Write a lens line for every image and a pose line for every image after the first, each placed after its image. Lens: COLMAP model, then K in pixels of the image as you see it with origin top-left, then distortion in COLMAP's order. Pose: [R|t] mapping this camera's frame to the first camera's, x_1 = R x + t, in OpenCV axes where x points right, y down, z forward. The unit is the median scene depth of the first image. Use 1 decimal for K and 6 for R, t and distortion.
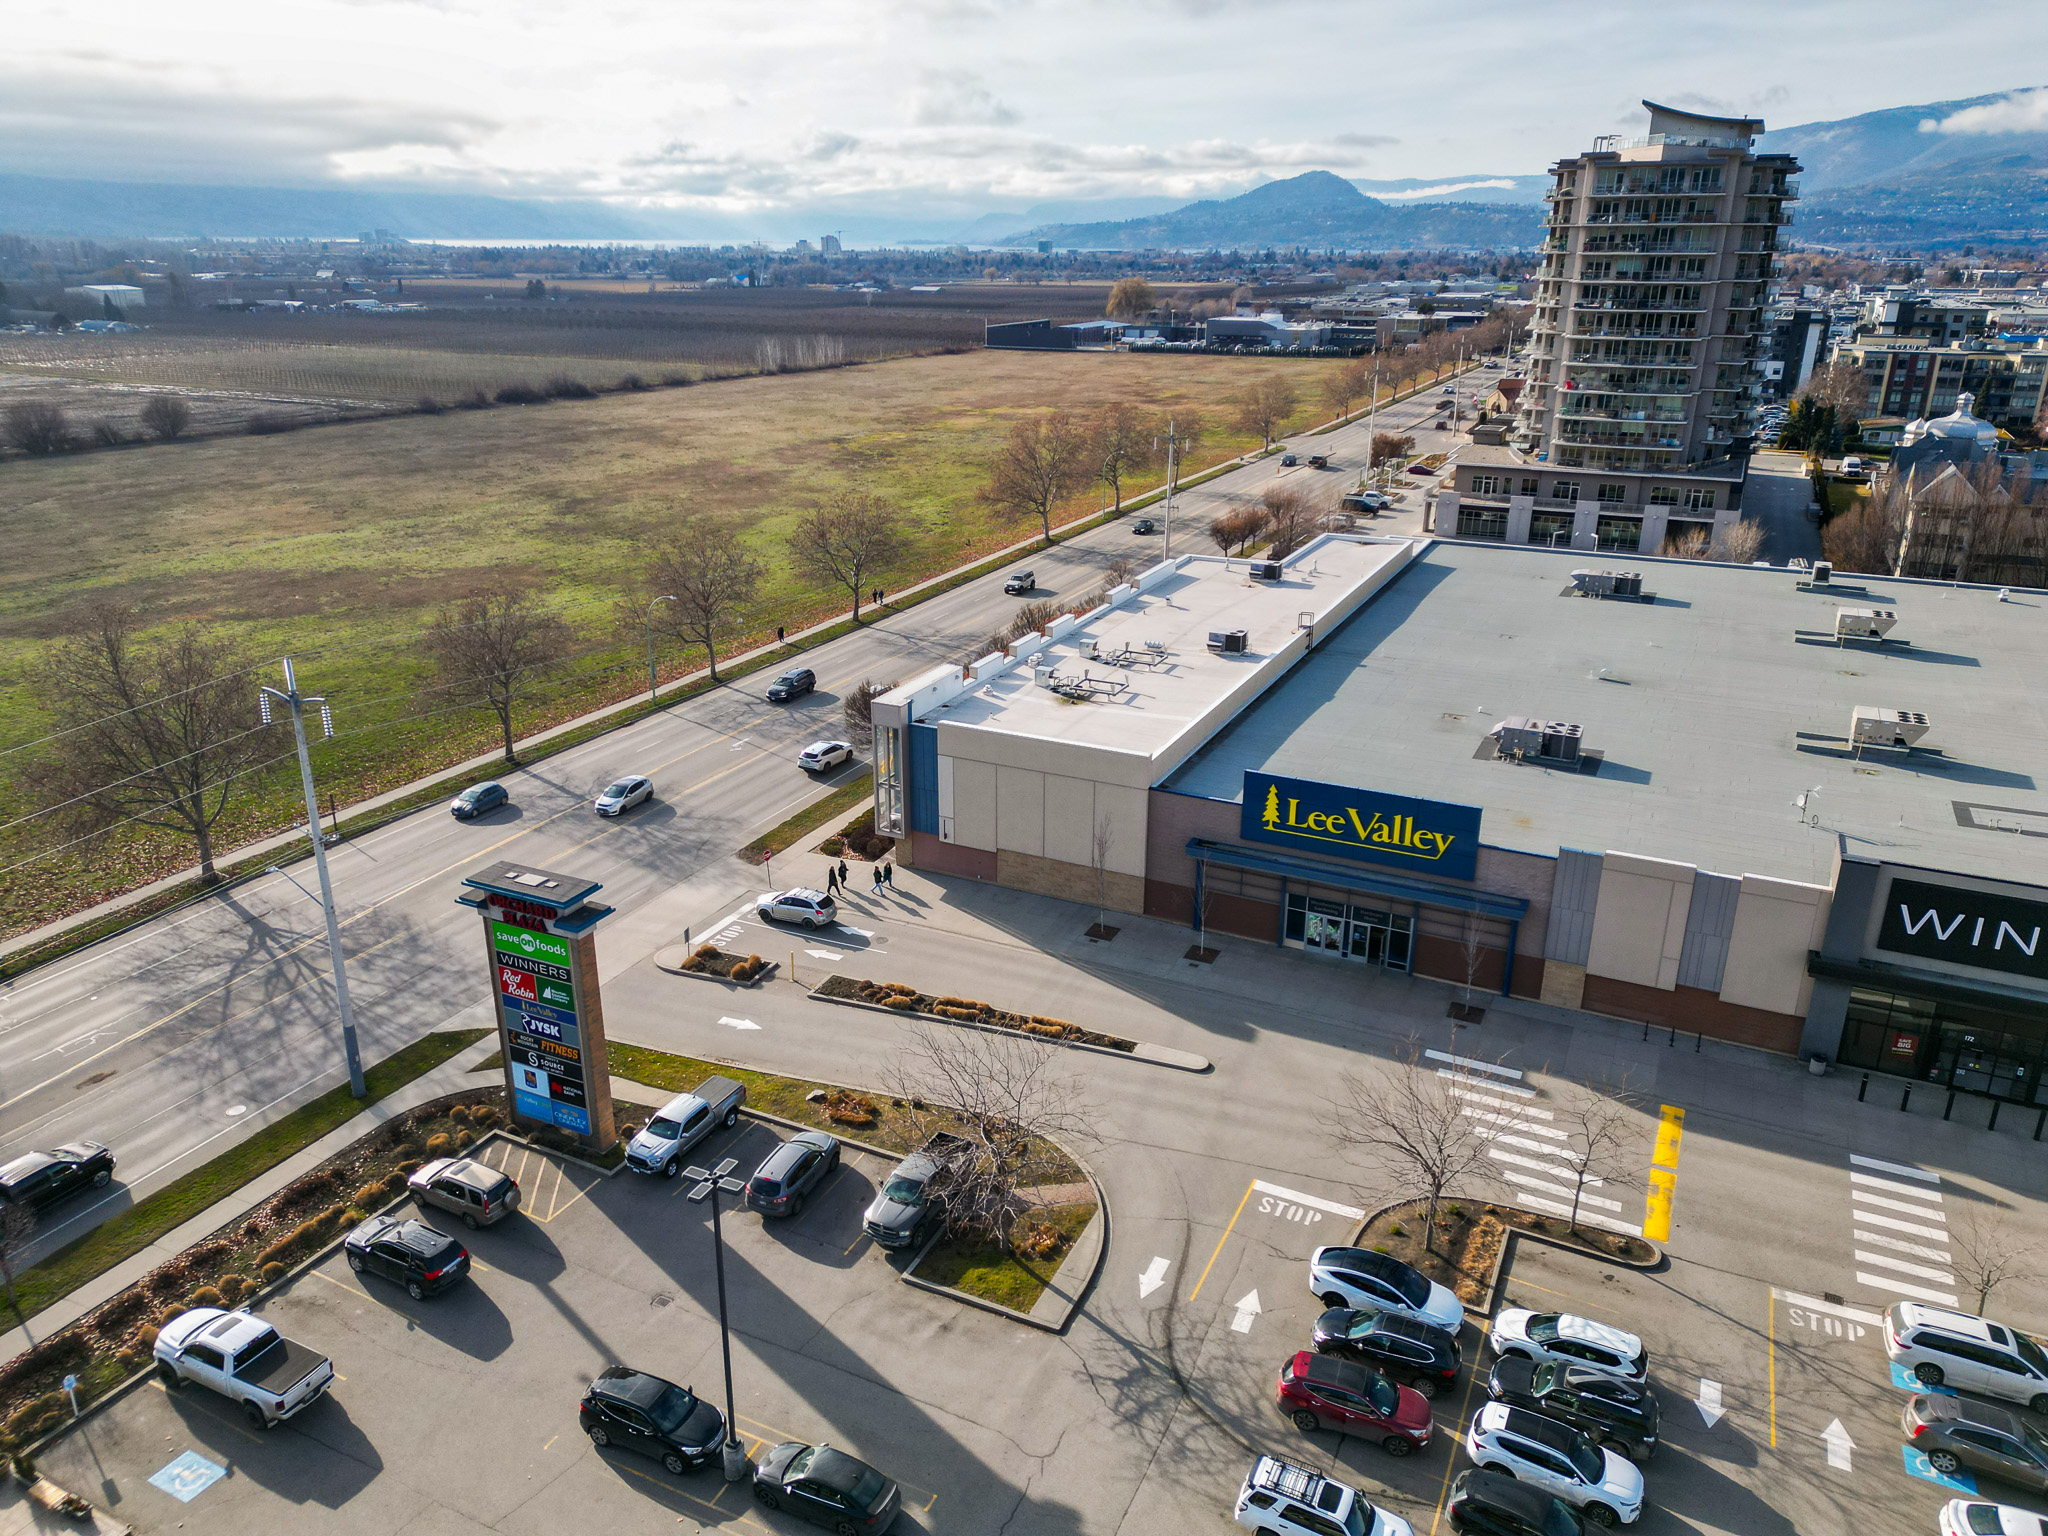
lens RADIAL K [[1419.6, 0, 1024.0], [0, 1419.6, 768.0], [0, 0, 1]] dist [0.118307, -0.145154]
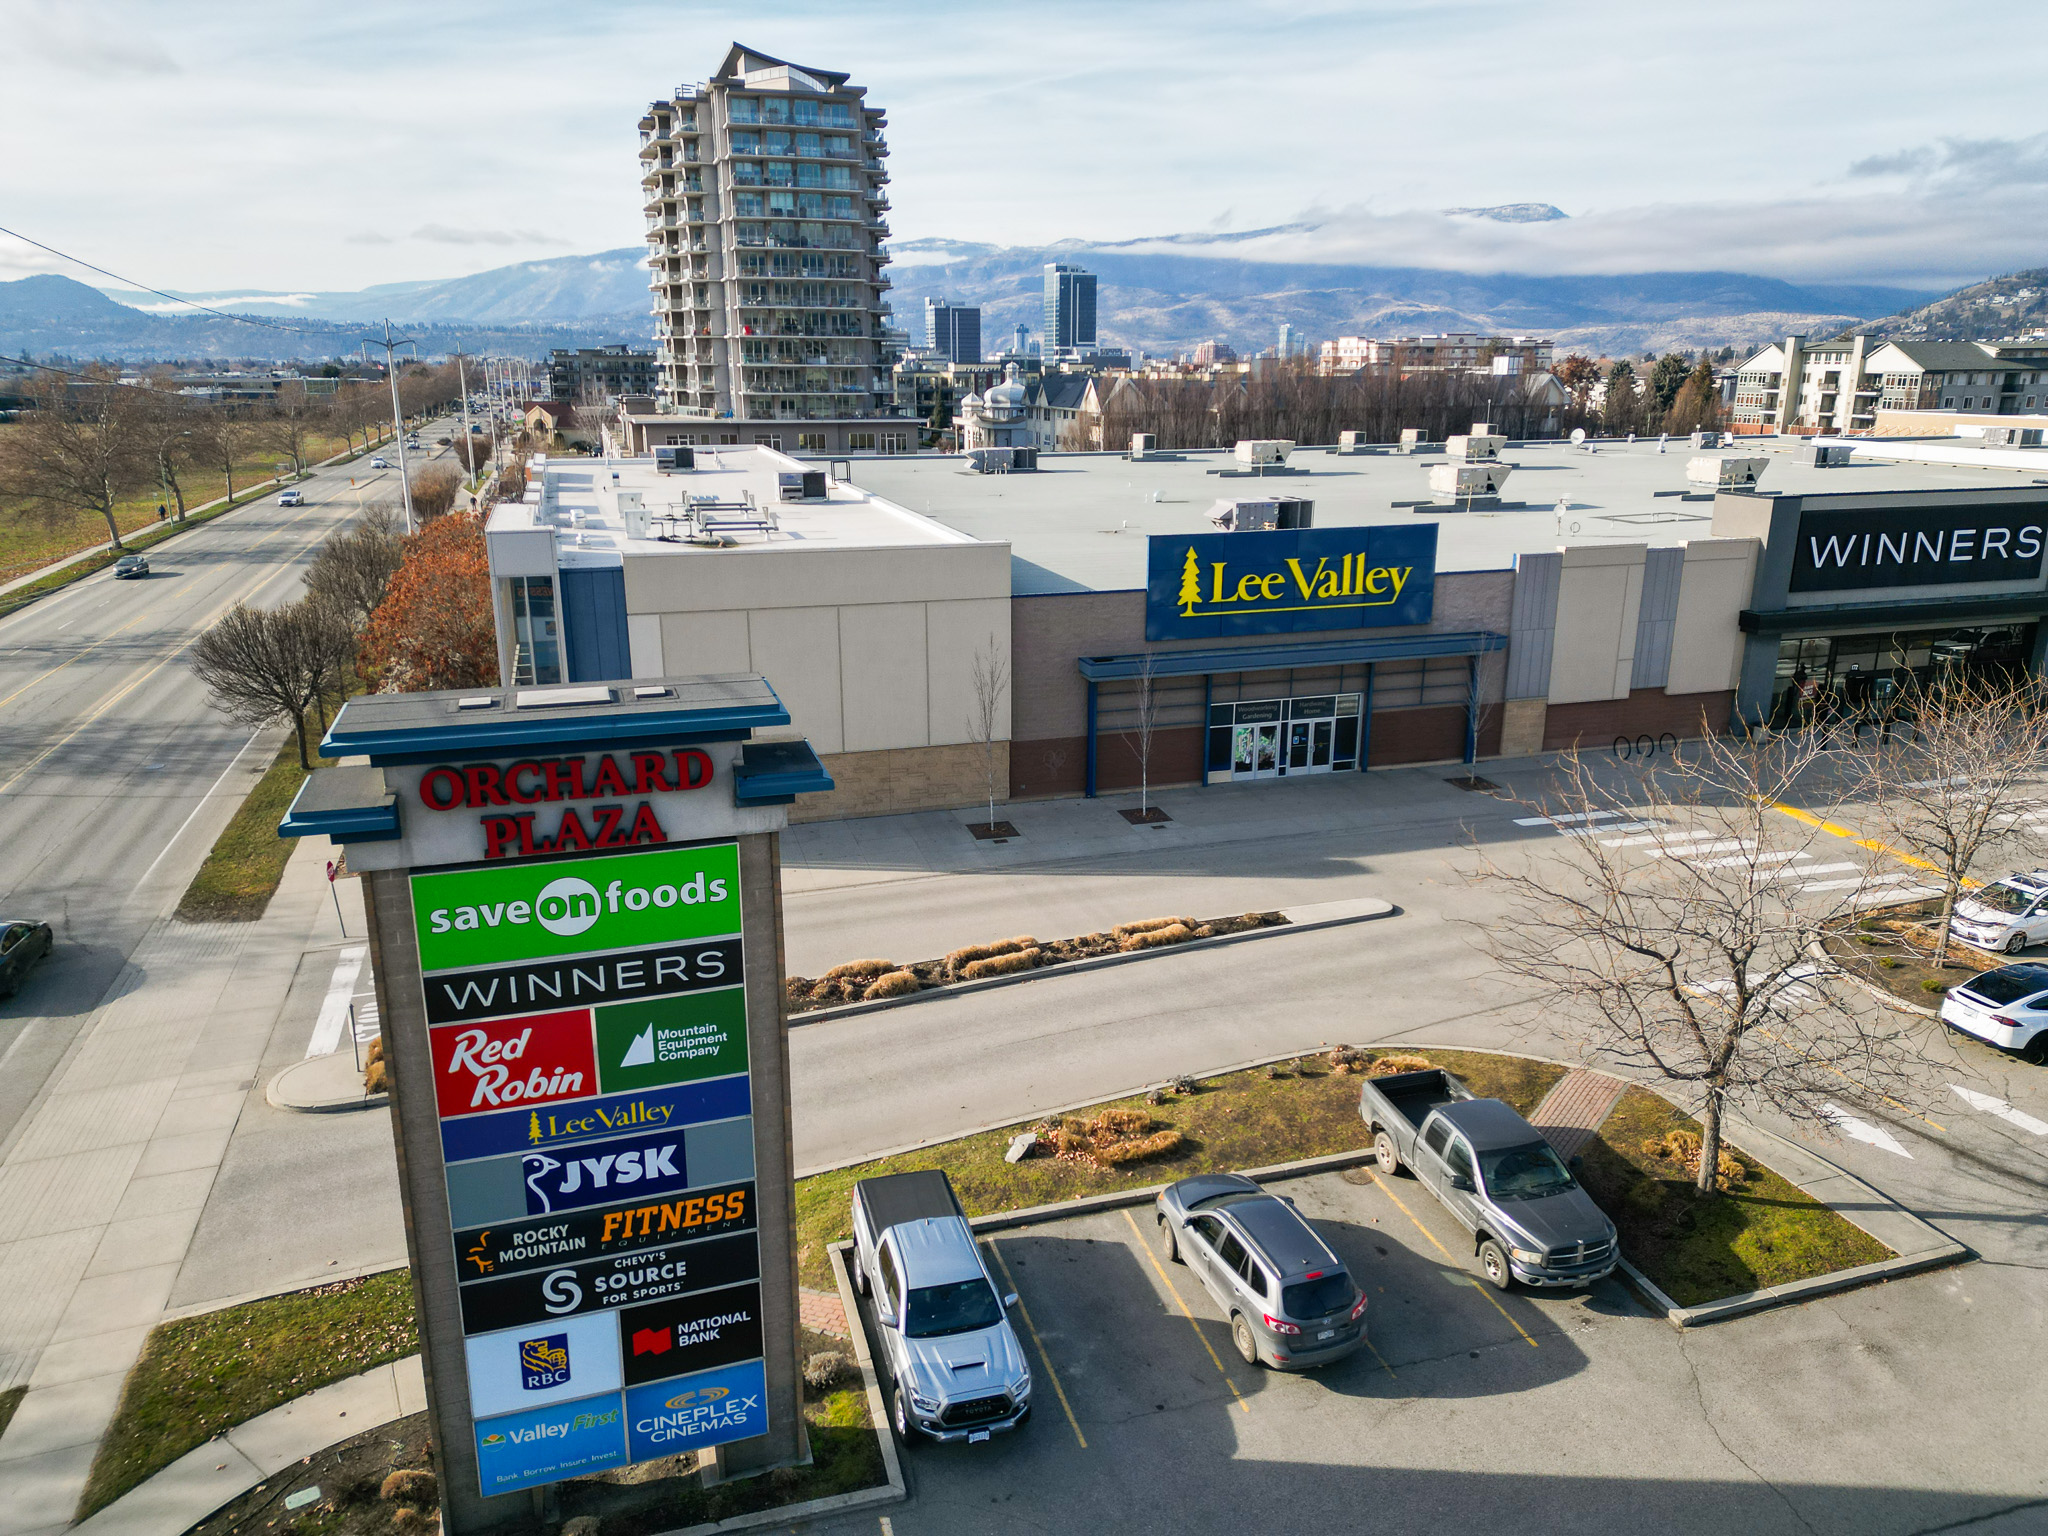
lens RADIAL K [[1419.6, 0, 1024.0], [0, 1419.6, 768.0], [0, 0, 1]] dist [0.118307, -0.145154]
pose [[0.727238, -0.191009, 0.659273, -0.389426], [0.240340, 0.970555, 0.016079, 0.090926], [-0.642932, 0.146757, 0.751732, 0.568896]]
